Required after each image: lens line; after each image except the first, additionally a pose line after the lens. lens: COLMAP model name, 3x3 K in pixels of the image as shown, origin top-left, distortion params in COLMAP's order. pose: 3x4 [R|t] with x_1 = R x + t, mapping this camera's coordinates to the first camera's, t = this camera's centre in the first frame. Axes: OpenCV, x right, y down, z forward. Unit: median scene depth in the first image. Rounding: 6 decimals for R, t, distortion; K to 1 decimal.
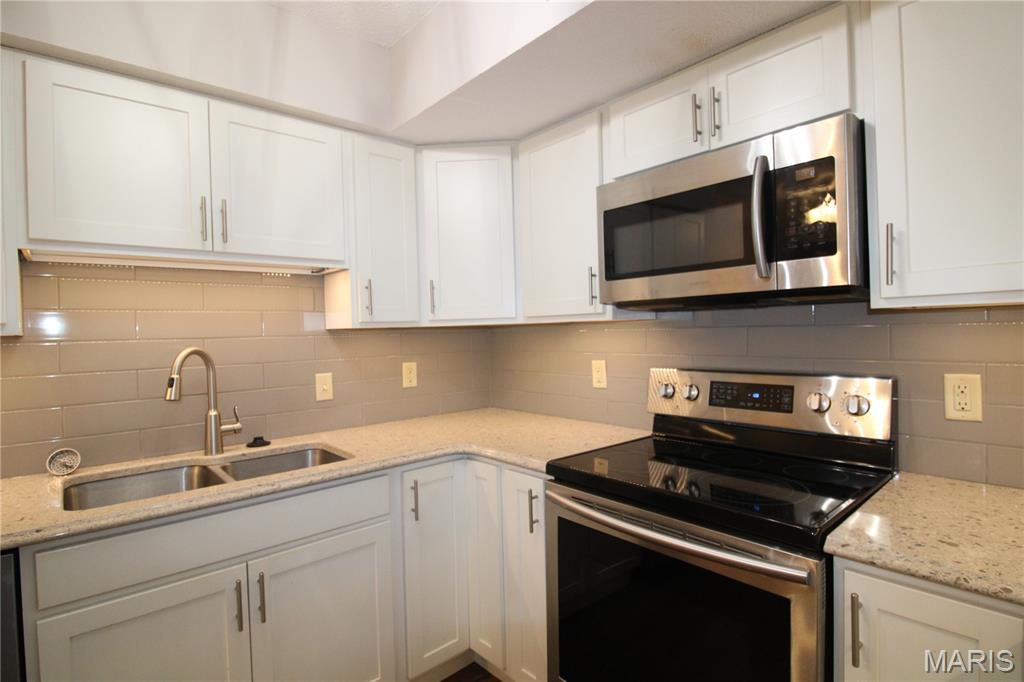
lens RADIAL K [[517.2, 0, 515.5], [0, 517.2, 337.0], [0, 0, 1]] dist [0.003107, -0.012978]
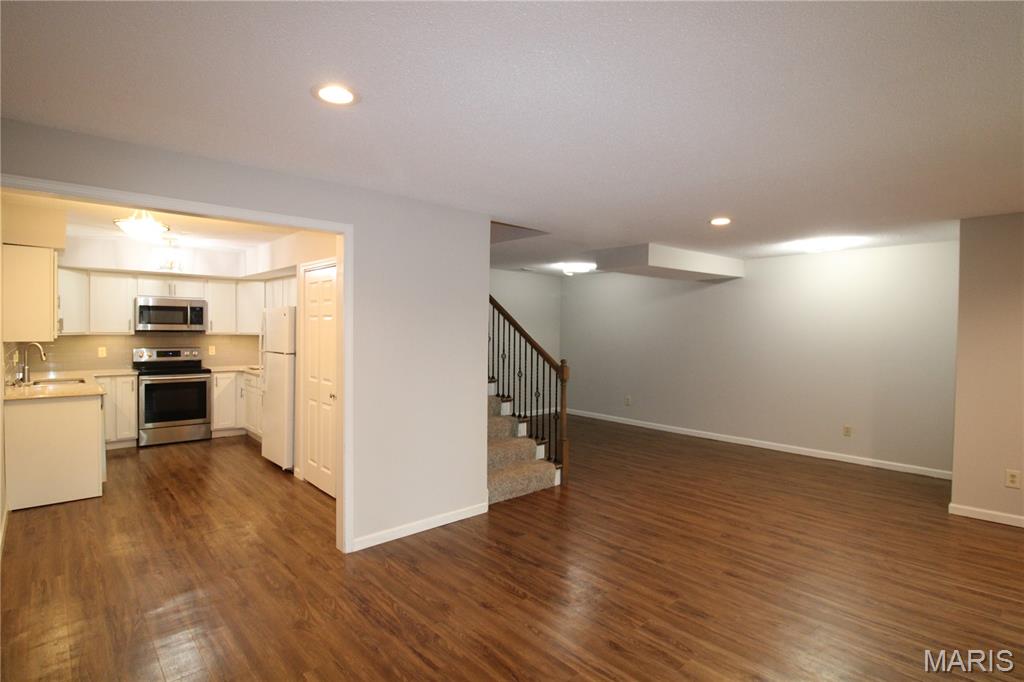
lens RADIAL K [[517.2, 0, 515.5], [0, 517.2, 337.0], [0, 0, 1]] dist [0.003107, -0.012978]
pose [[-0.018864, 0.006029, 0.999804, -3.599008], [-0.002031, 0.999980, -0.006068, 0.000073], [-0.999820, -0.002145, -0.018851, -1.626661]]
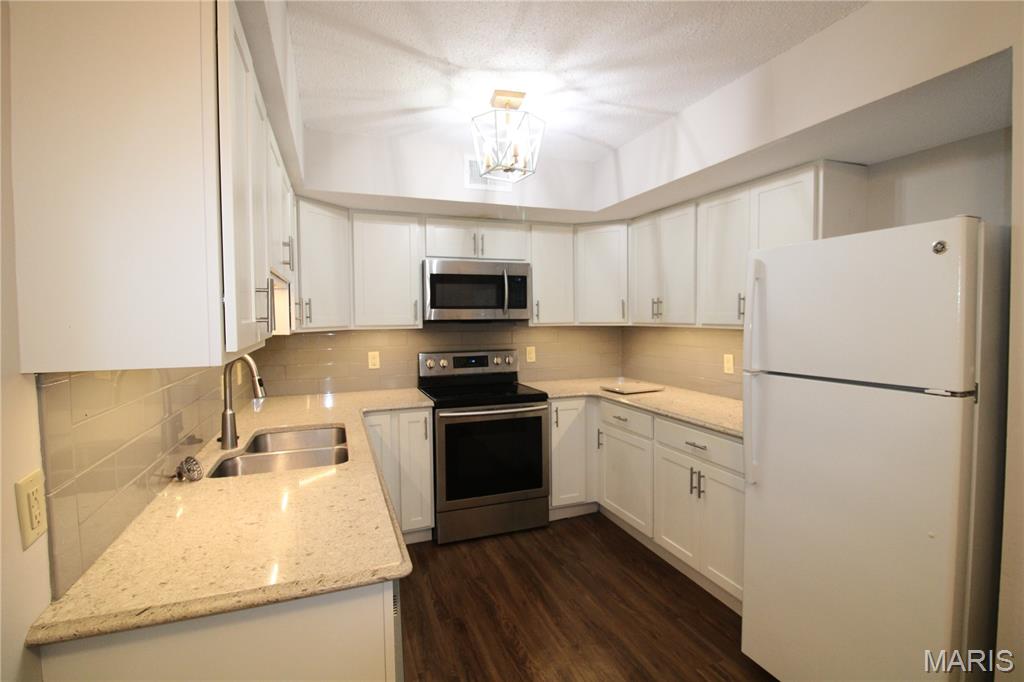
lens RADIAL K [[481.4, 0, 510.2], [0, 481.4, 337.0], [0, 0, 1]] dist [-0.002753, -0.000508]
pose [[0.355610, -0.018402, 0.934453, -1.458165], [0.010397, 0.999822, 0.015733, -0.027484], [-0.934577, 0.004121, 0.355738, 0.066942]]
